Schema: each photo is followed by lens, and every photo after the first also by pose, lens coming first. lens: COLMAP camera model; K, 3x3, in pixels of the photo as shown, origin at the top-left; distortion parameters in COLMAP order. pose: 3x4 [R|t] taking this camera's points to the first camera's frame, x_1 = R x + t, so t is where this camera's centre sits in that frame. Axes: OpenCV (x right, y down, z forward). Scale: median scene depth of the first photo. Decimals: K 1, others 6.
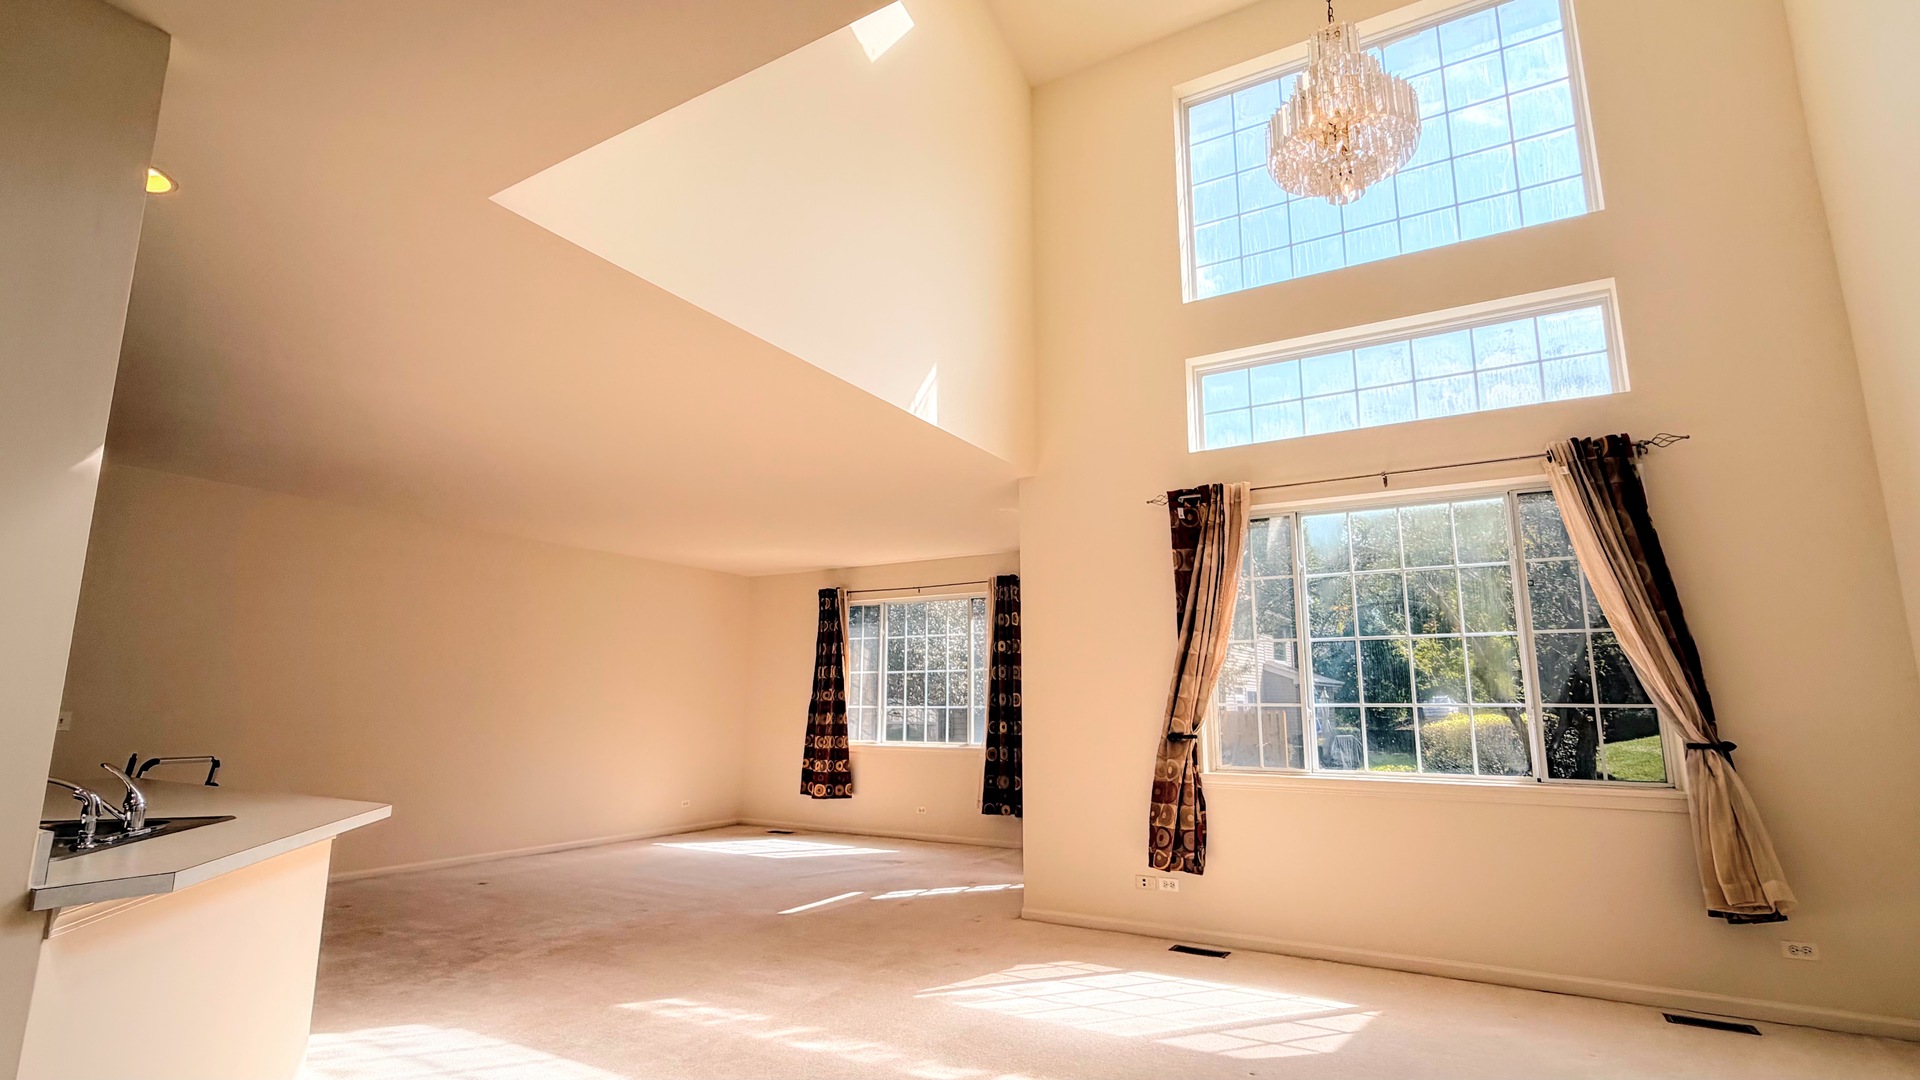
lens RADIAL K [[904.6, 0, 957.9], [0, 904.6, 544.1], [0, 0, 1]] dist [-0.000070, 0.000300]
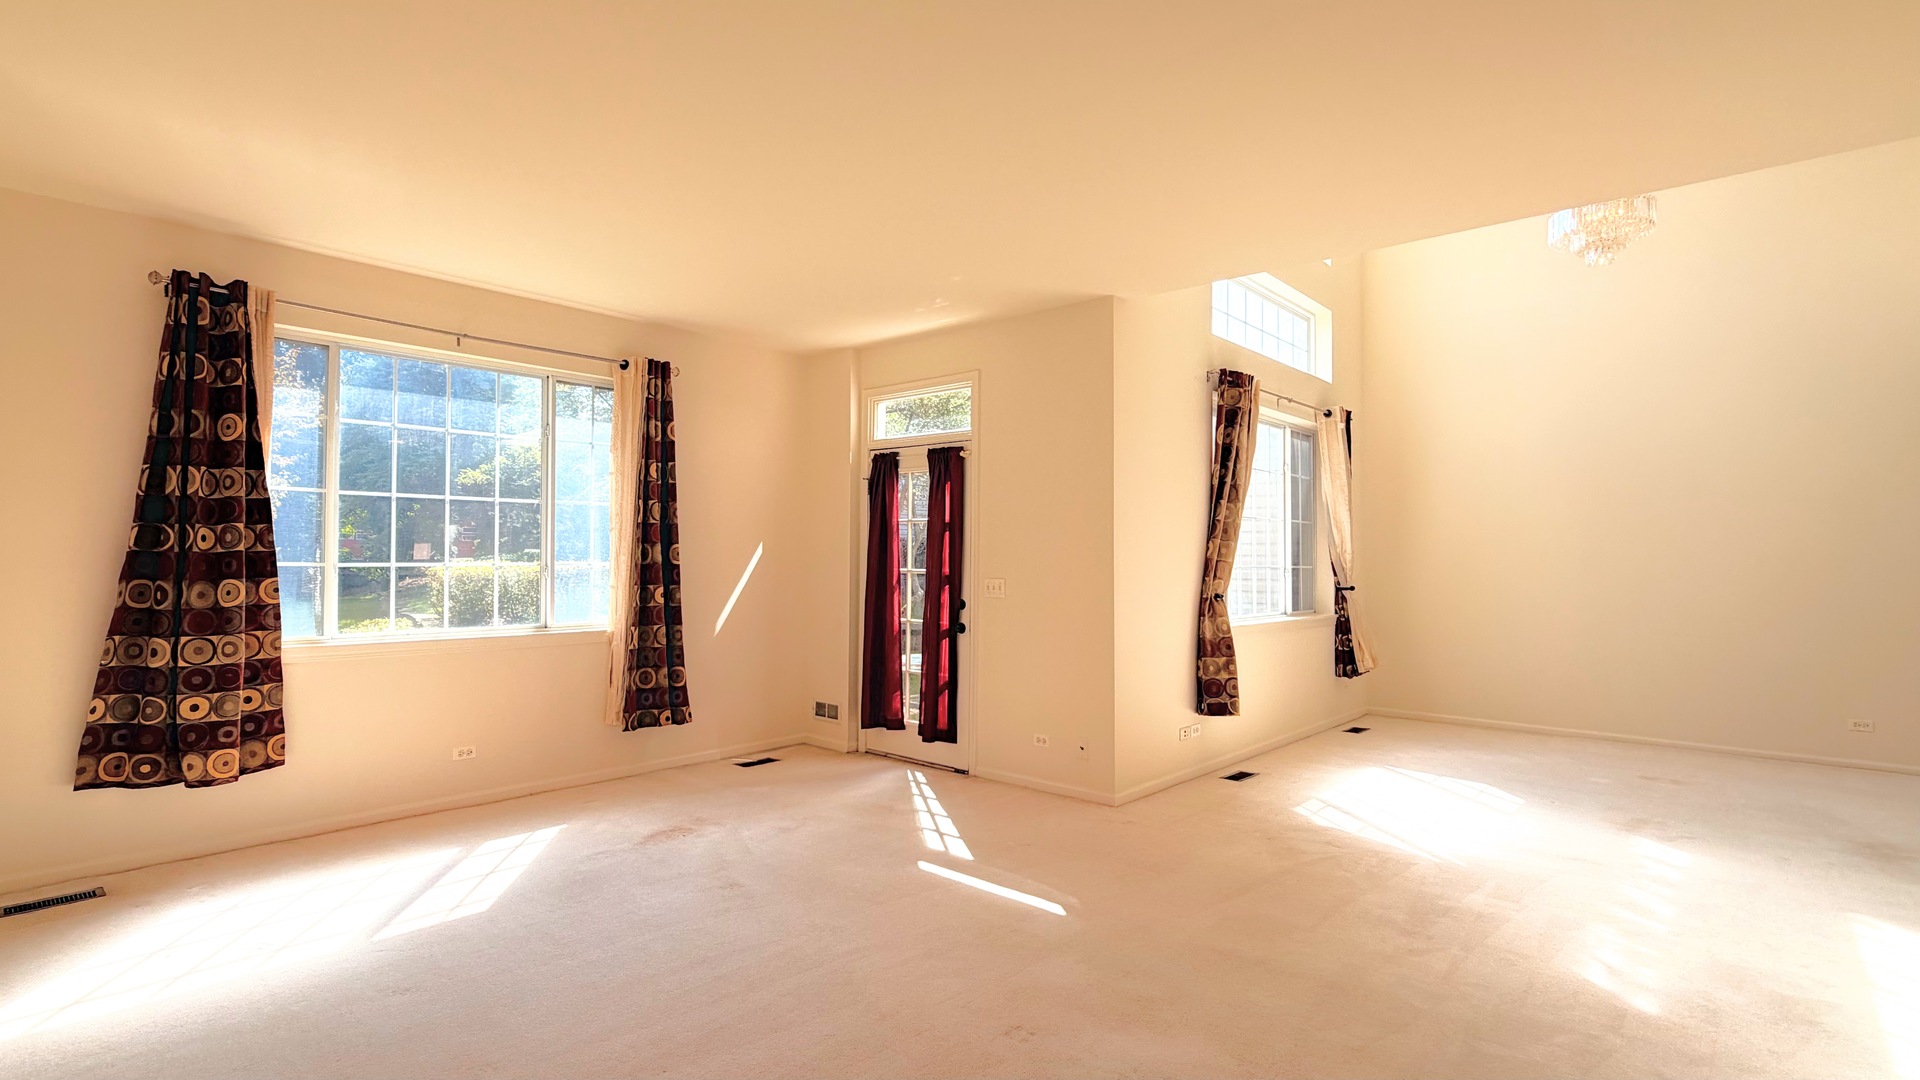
lens RADIAL K [[904.6, 0, 957.8], [0, 904.6, 541.0], [0, 0, 1]] dist [-0.000070, 0.000300]
pose [[0.194841, 0.020872, 0.980613, -0.494683], [-0.181763, 0.983225, 0.015187, 0.104471], [-0.963846, -0.181198, 0.195366, 0.611103]]
